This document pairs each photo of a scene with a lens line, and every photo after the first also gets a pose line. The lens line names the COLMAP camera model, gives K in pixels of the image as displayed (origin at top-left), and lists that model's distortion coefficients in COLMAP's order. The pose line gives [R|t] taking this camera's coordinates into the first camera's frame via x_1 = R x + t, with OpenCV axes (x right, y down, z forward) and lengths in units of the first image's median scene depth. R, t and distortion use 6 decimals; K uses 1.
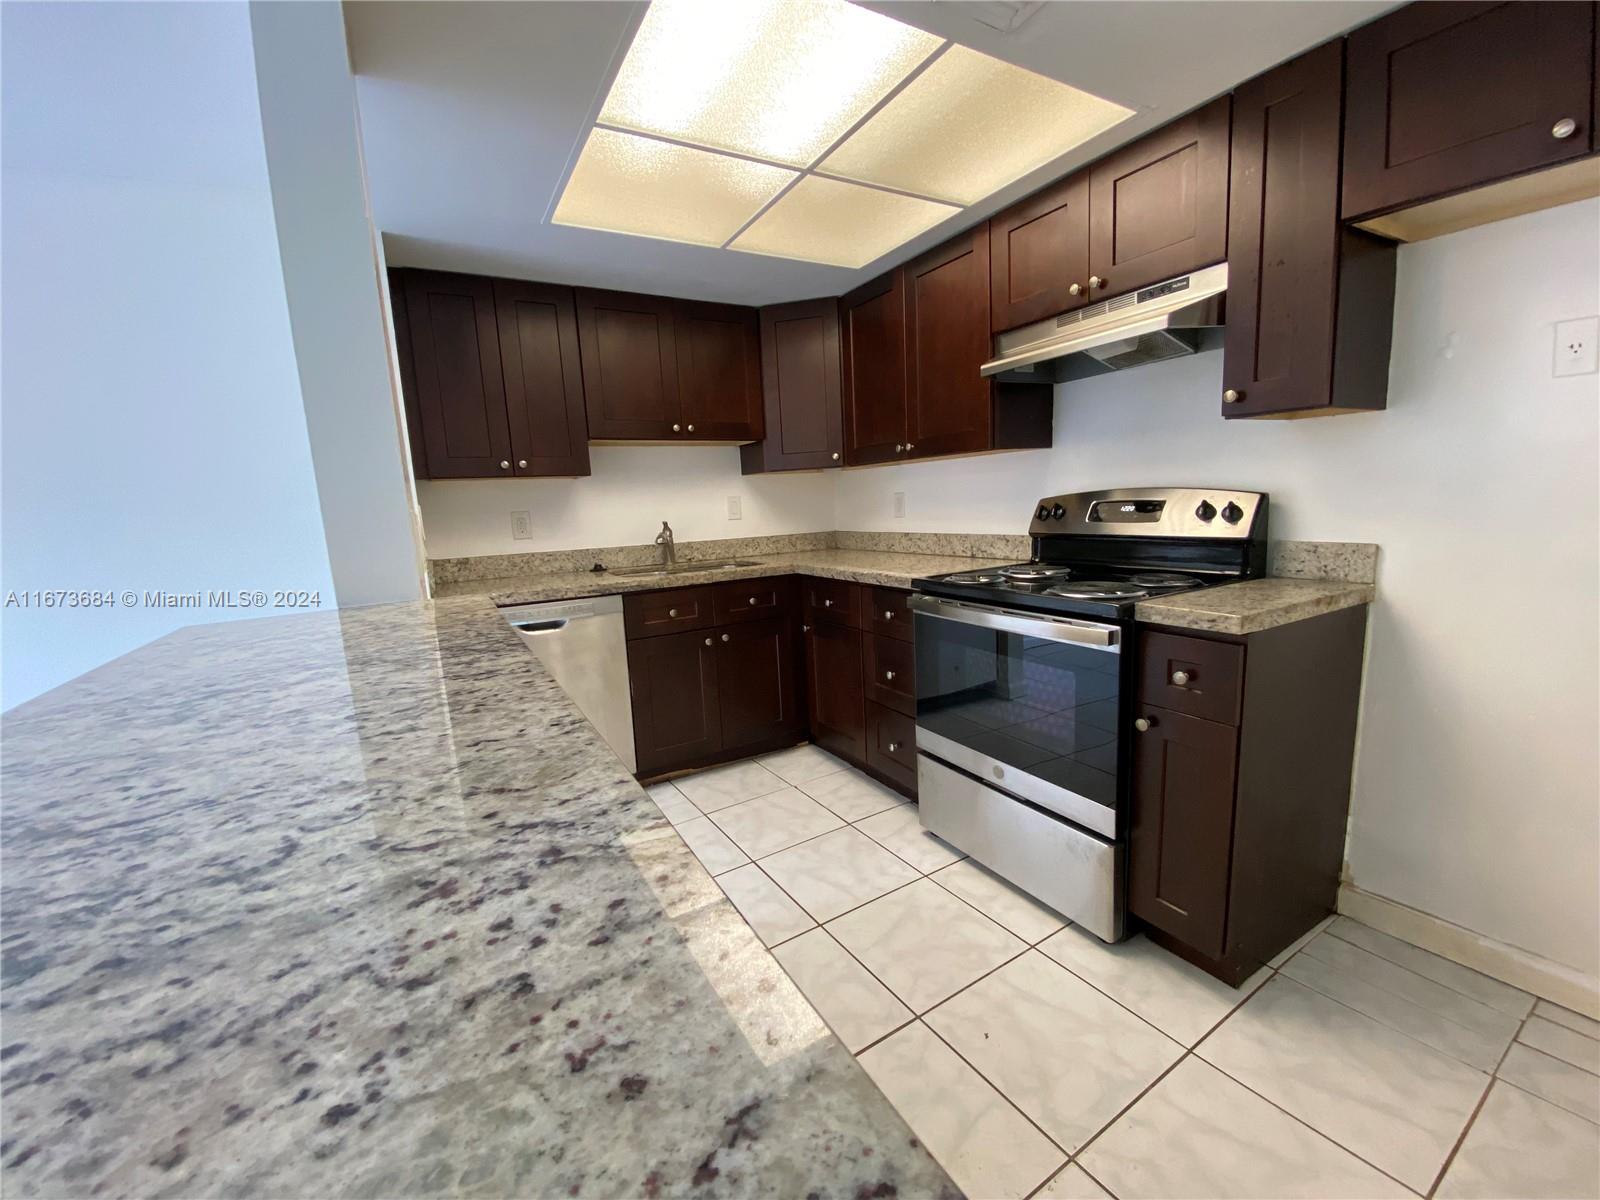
lens RADIAL K [[652.2, 0, 801.7], [0, 652.2, 606.7], [0, 0, 1]] dist [0.001475, -0.001048]
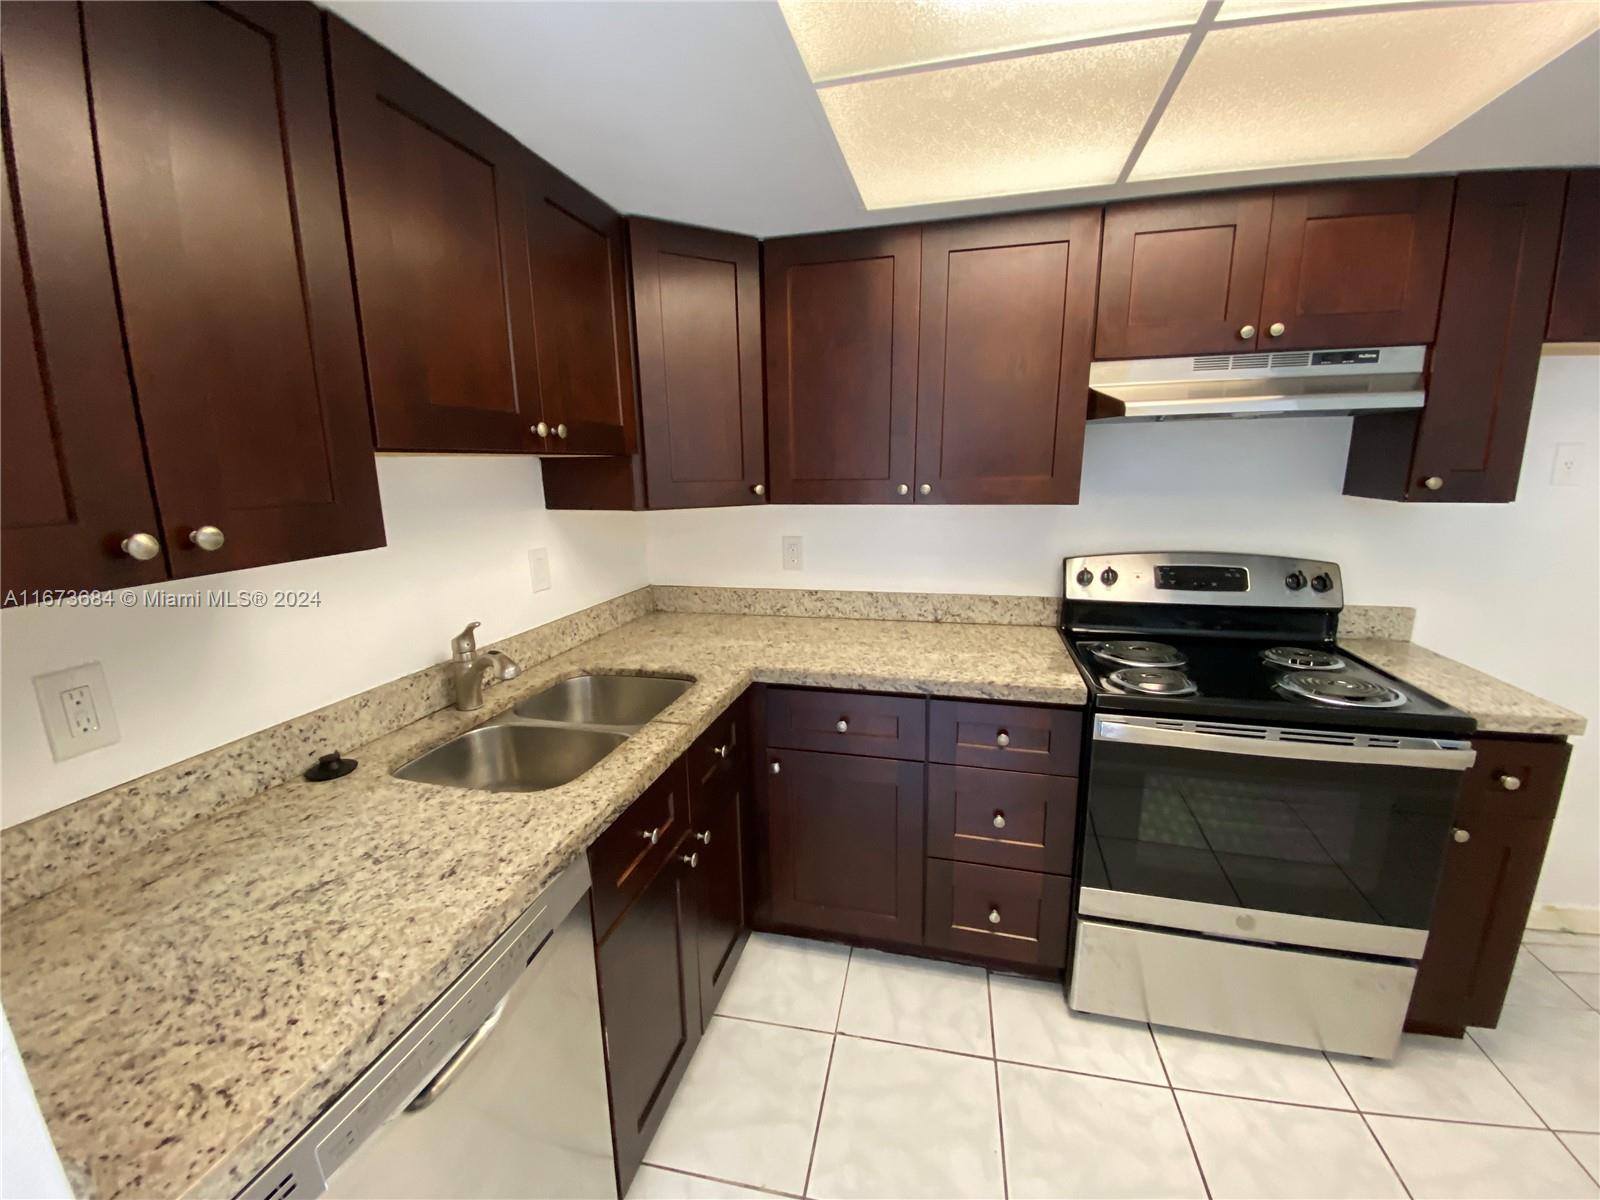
lens RADIAL K [[652.2, 0, 797.0], [0, 652.2, 598.5], [0, 0, 1]] dist [0.001475, -0.001048]
pose [[0.695496, -0.109478, 0.710141, -0.406003], [0.097323, 0.993570, 0.057857, -0.161281], [-0.711909, 0.028873, 0.701678, 0.538648]]
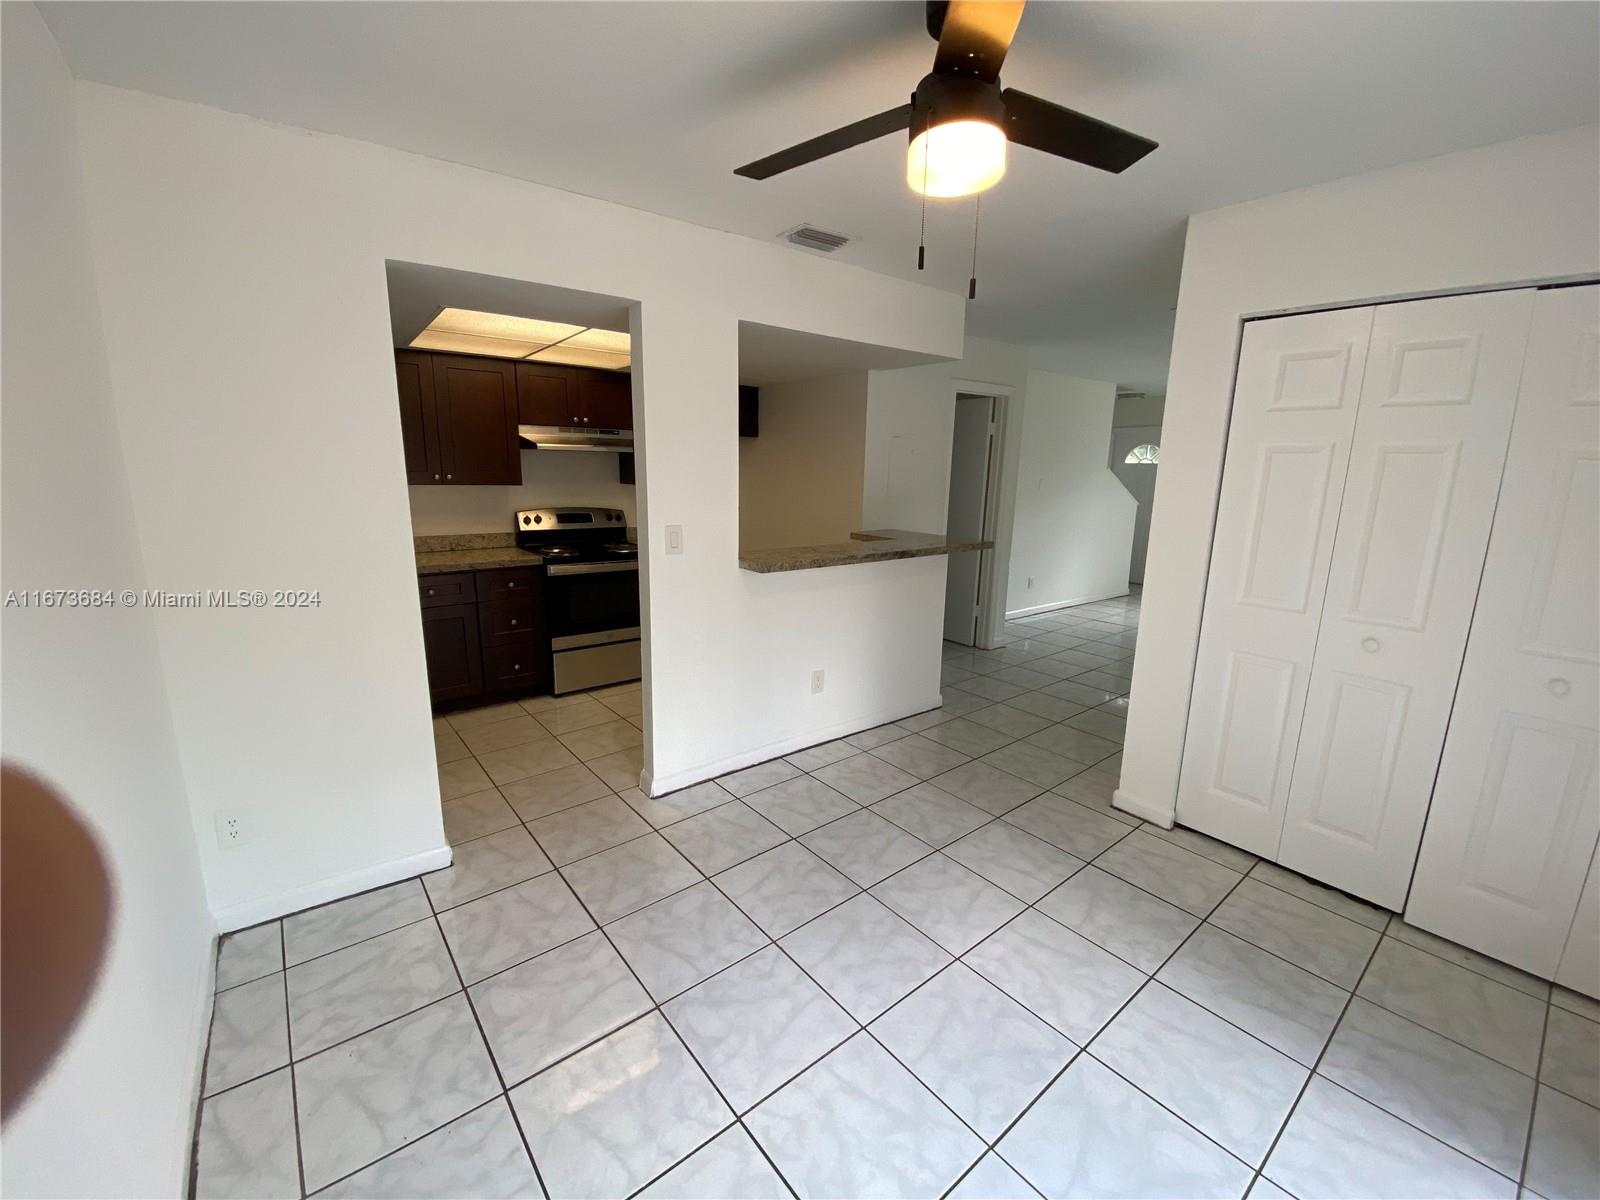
lens RADIAL K [[652.2, 0, 812.9], [0, 652.2, 611.7], [0, 0, 1]] dist [0.001475, -0.001048]
pose [[-0.146211, -0.162089, 0.975884, -1.293609], [0.151125, 0.971247, 0.183960, -0.086619], [-0.977642, 0.174377, -0.117511, 0.376568]]
